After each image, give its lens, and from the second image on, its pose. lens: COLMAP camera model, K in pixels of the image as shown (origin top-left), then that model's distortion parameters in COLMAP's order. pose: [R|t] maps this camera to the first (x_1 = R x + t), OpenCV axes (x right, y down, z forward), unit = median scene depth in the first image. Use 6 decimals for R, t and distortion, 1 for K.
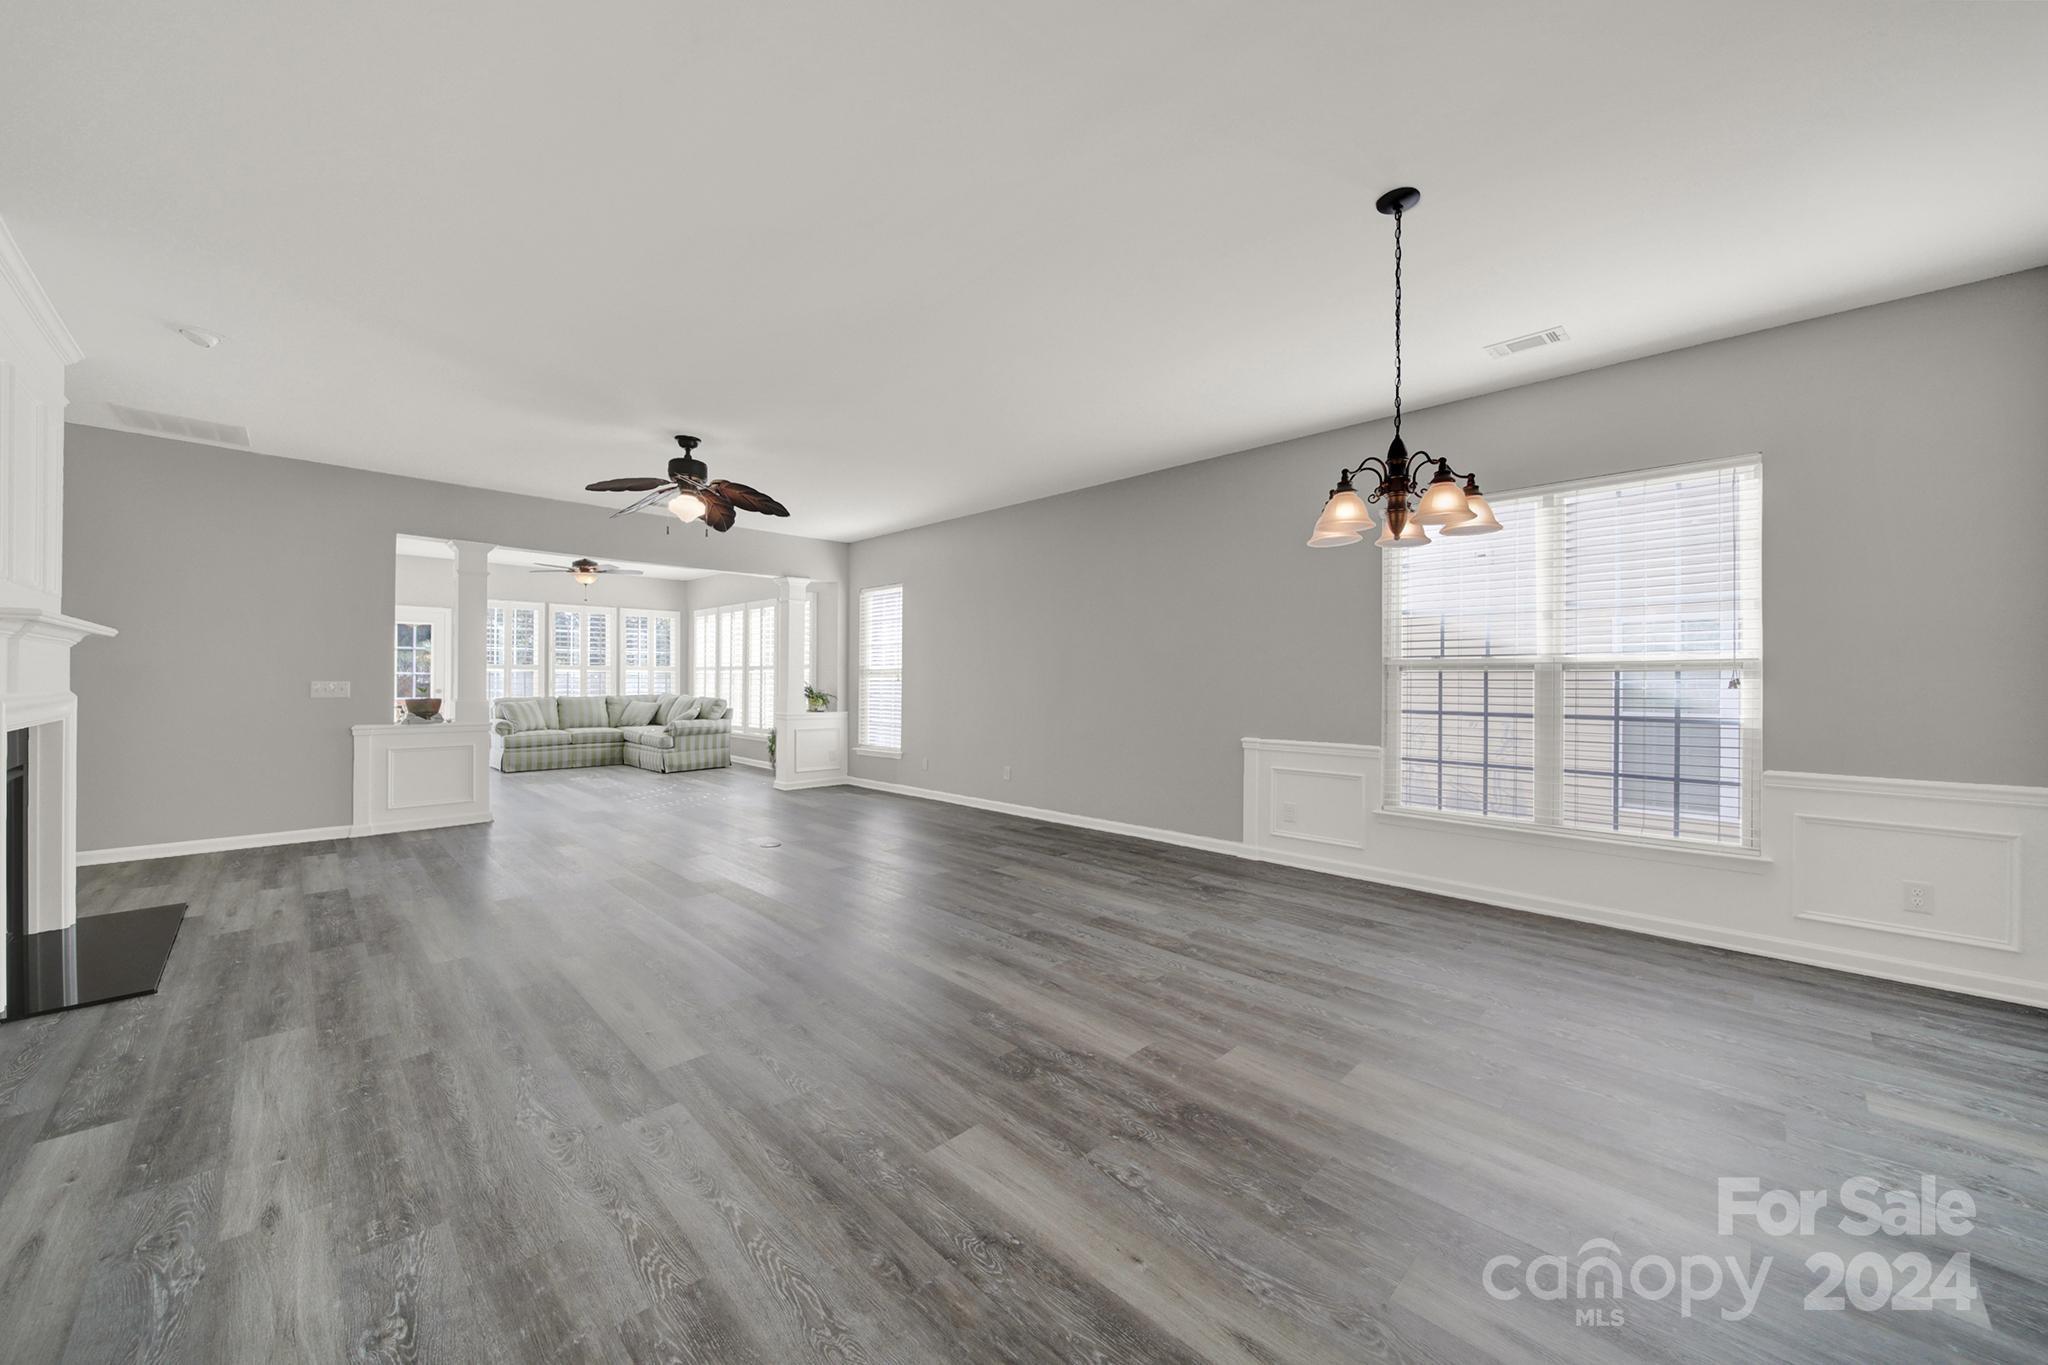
lens RADIAL K [[748.1, 0, 1025.6], [0, 748.1, 682.8], [0, 0, 1]] dist [-0.002904, -0.001206]
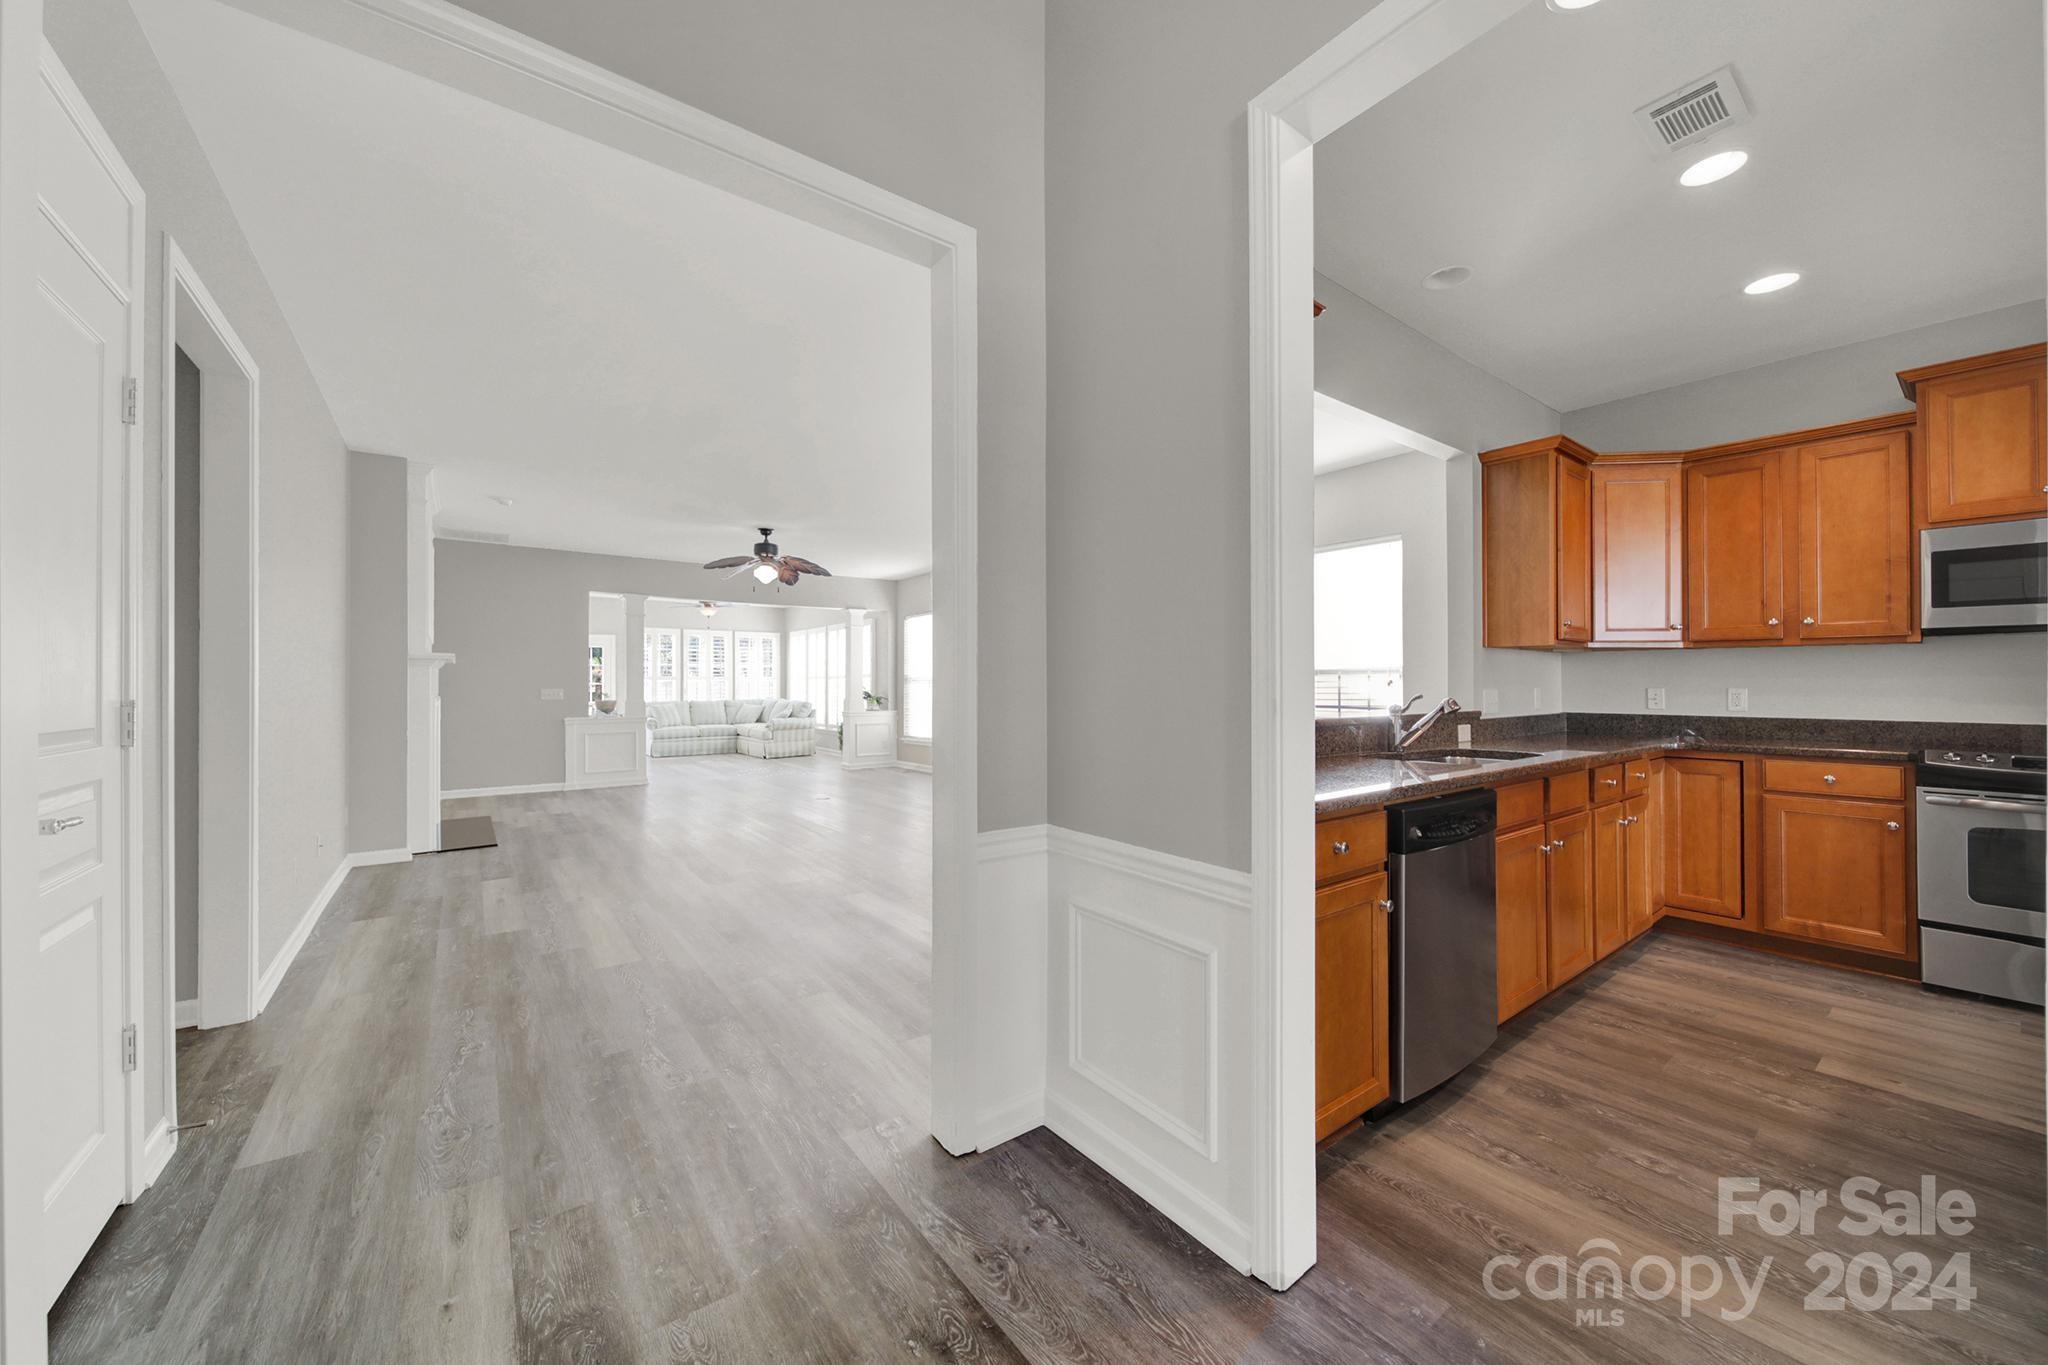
lens RADIAL K [[748.1, 0, 1020.0], [0, 748.1, 681.8], [0, 0, 1]] dist [-0.002904, -0.001206]
pose [[0.989455, -0.009022, -0.144561, 0.308756], [0.007633, 0.999919, -0.010160, 0.007360], [0.144641, 0.008949, 0.989444, -0.482975]]
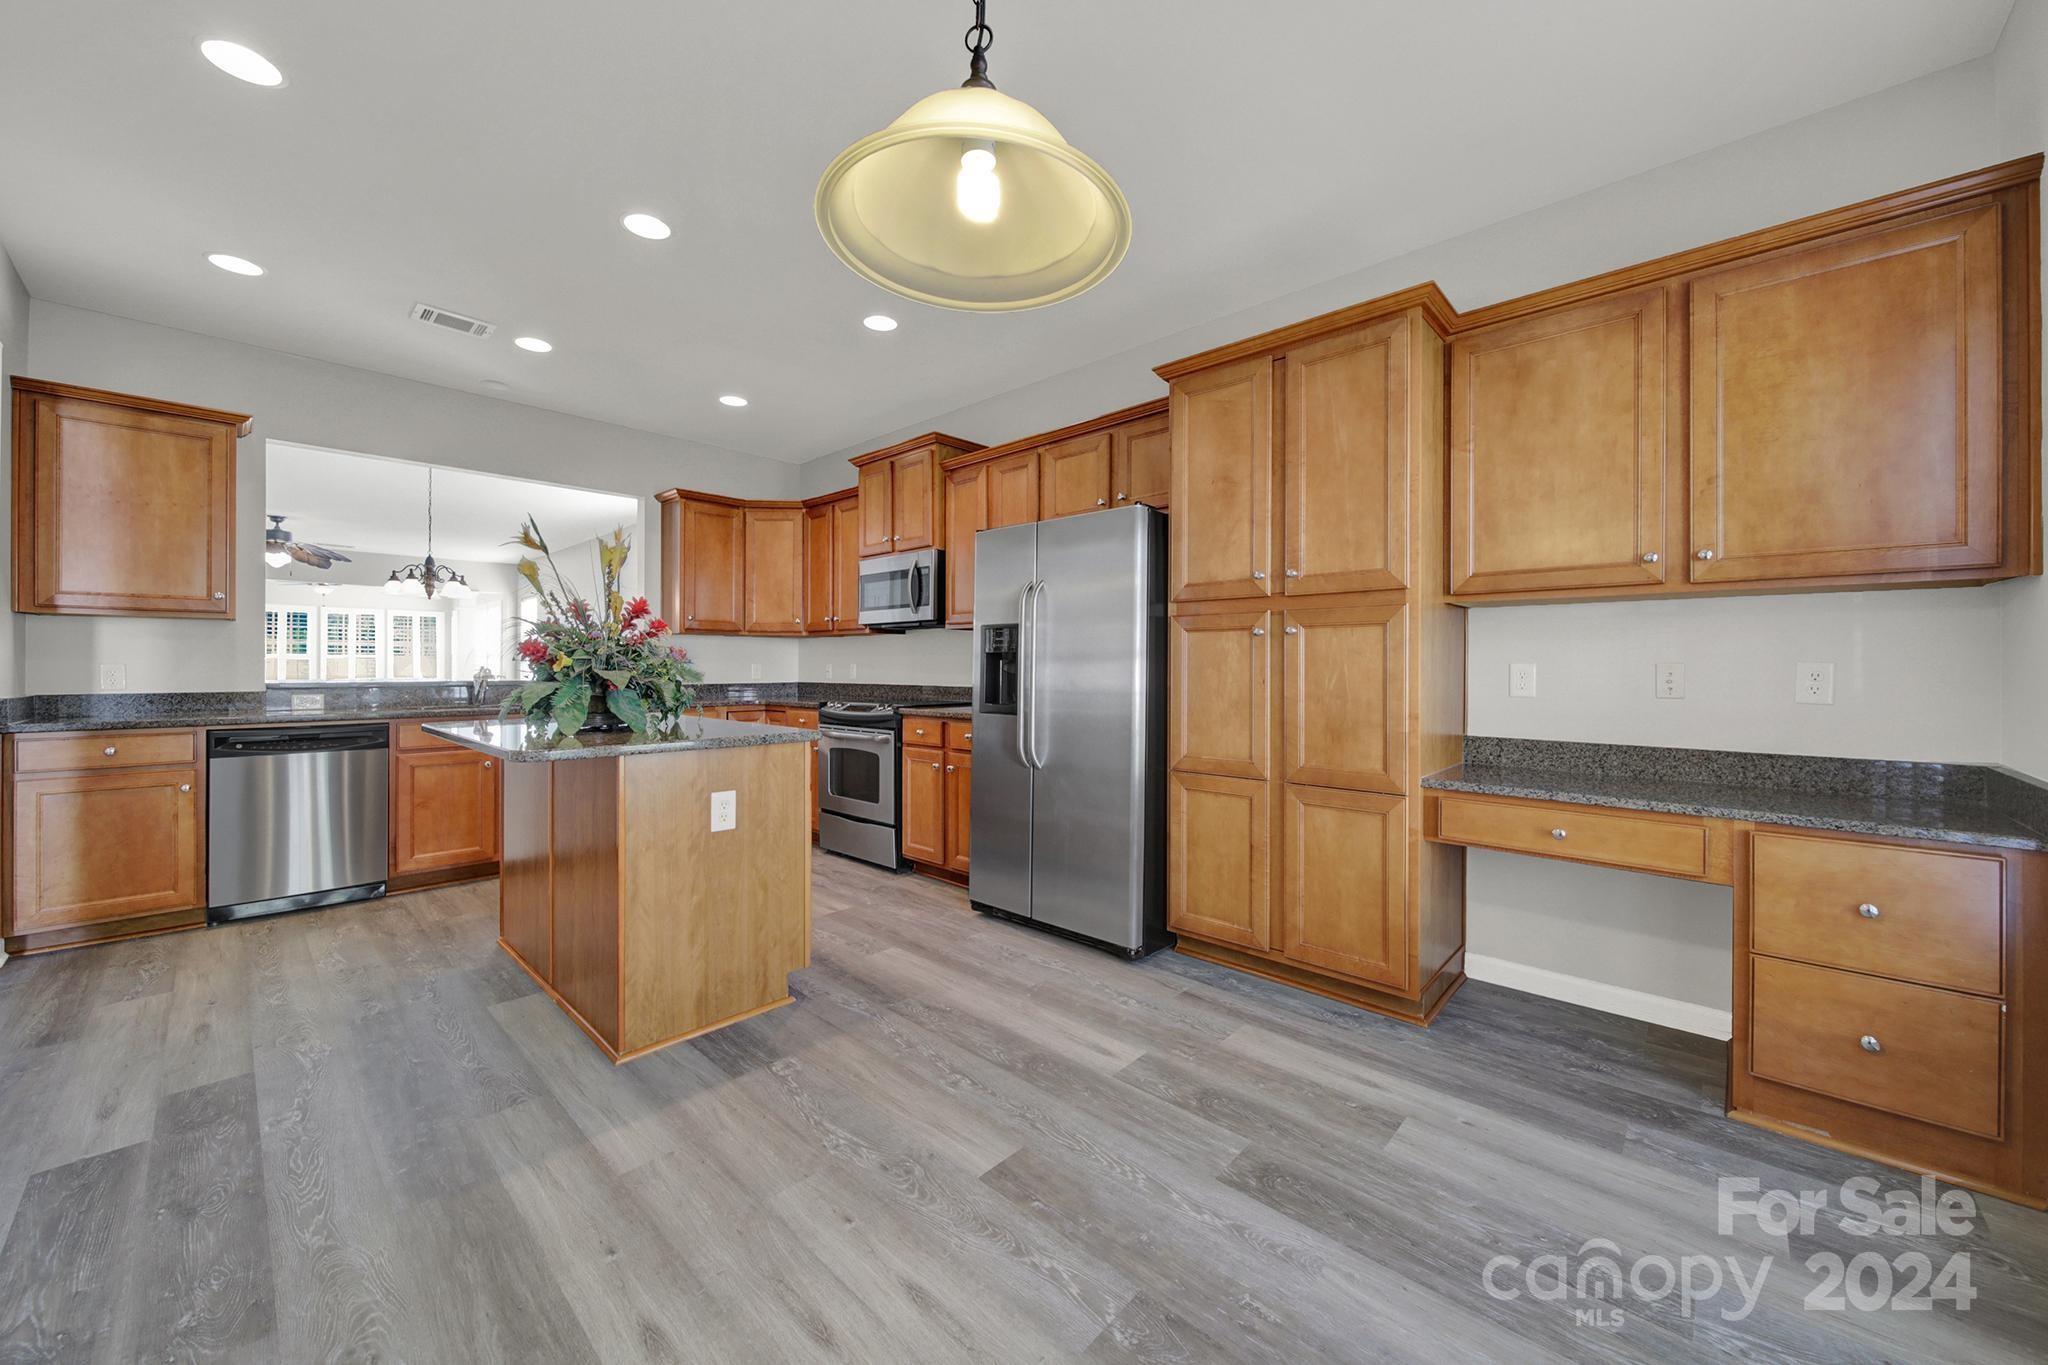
lens RADIAL K [[748.1, 0, 1026.0], [0, 748.1, 666.6], [0, 0, 1]] dist [-0.002904, -0.001206]
pose [[0.999025, -0.006240, 0.043708, 1.222997], [0.006461, 0.999967, -0.004928, 0.025030], [-0.043676, 0.005205, 0.999032, -0.776448]]
